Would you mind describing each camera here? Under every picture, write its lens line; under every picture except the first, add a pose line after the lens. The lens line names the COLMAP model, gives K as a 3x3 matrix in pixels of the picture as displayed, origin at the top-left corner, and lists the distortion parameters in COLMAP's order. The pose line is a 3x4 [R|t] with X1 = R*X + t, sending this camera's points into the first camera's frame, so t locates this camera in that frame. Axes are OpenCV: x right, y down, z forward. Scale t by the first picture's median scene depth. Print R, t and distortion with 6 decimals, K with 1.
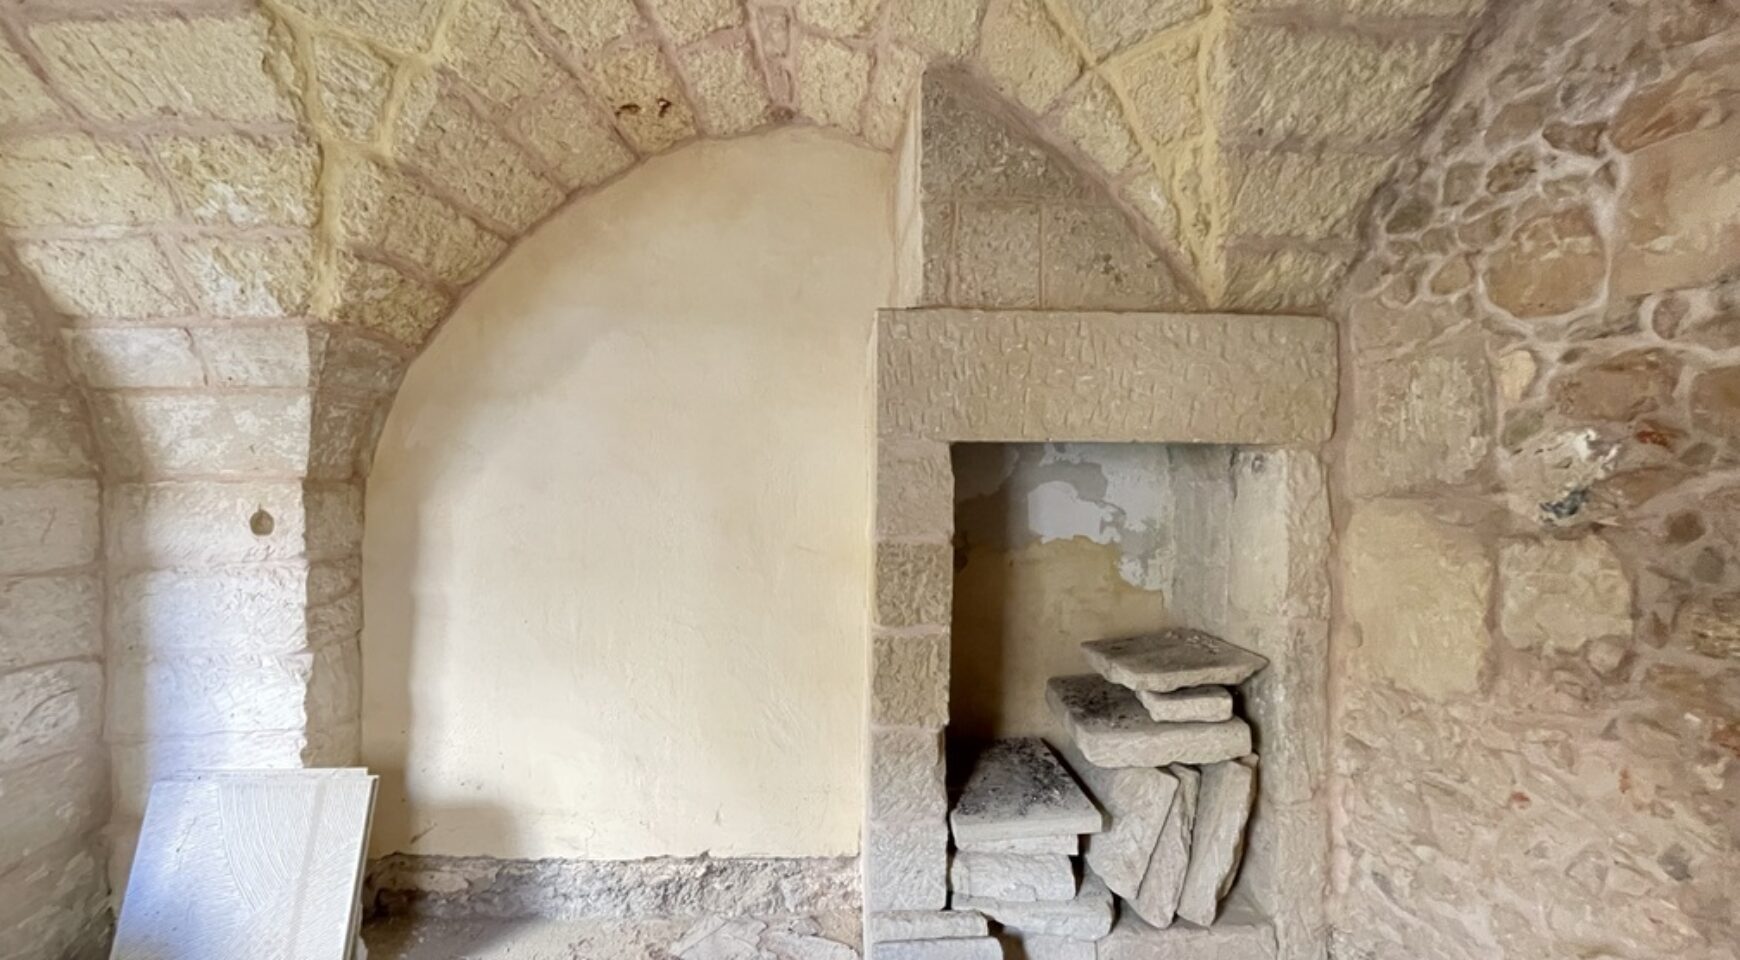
lens RADIAL K [[707.9, 0, 868.9], [0, 707.9, 474.9], [0, 0, 1]] dist [-0.001716, -0.000210]
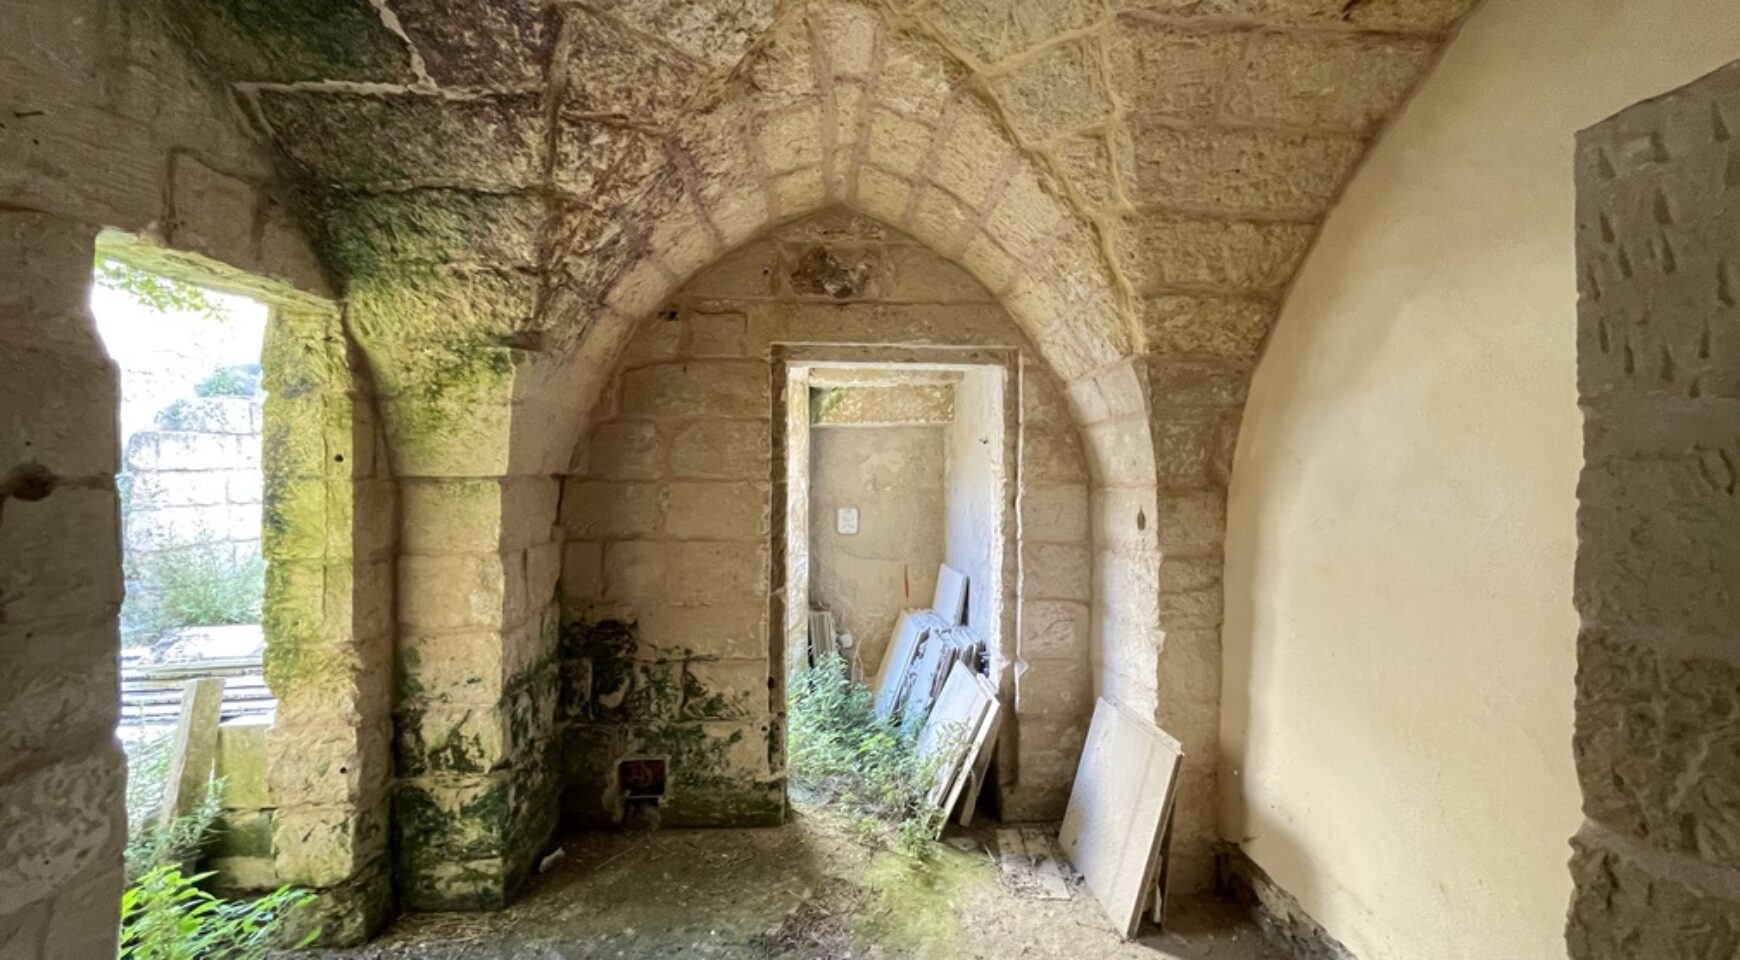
lens RADIAL K [[707.9, 0, 868.4], [0, 707.9, 477.1], [0, 0, 1]] dist [-0.001716, -0.000210]
pose [[0.054825, -0.004637, -0.998485, 0.441827], [-0.005960, 0.999970, -0.004971, -0.001128], [0.998478, 0.006224, 0.054796, 0.499728]]
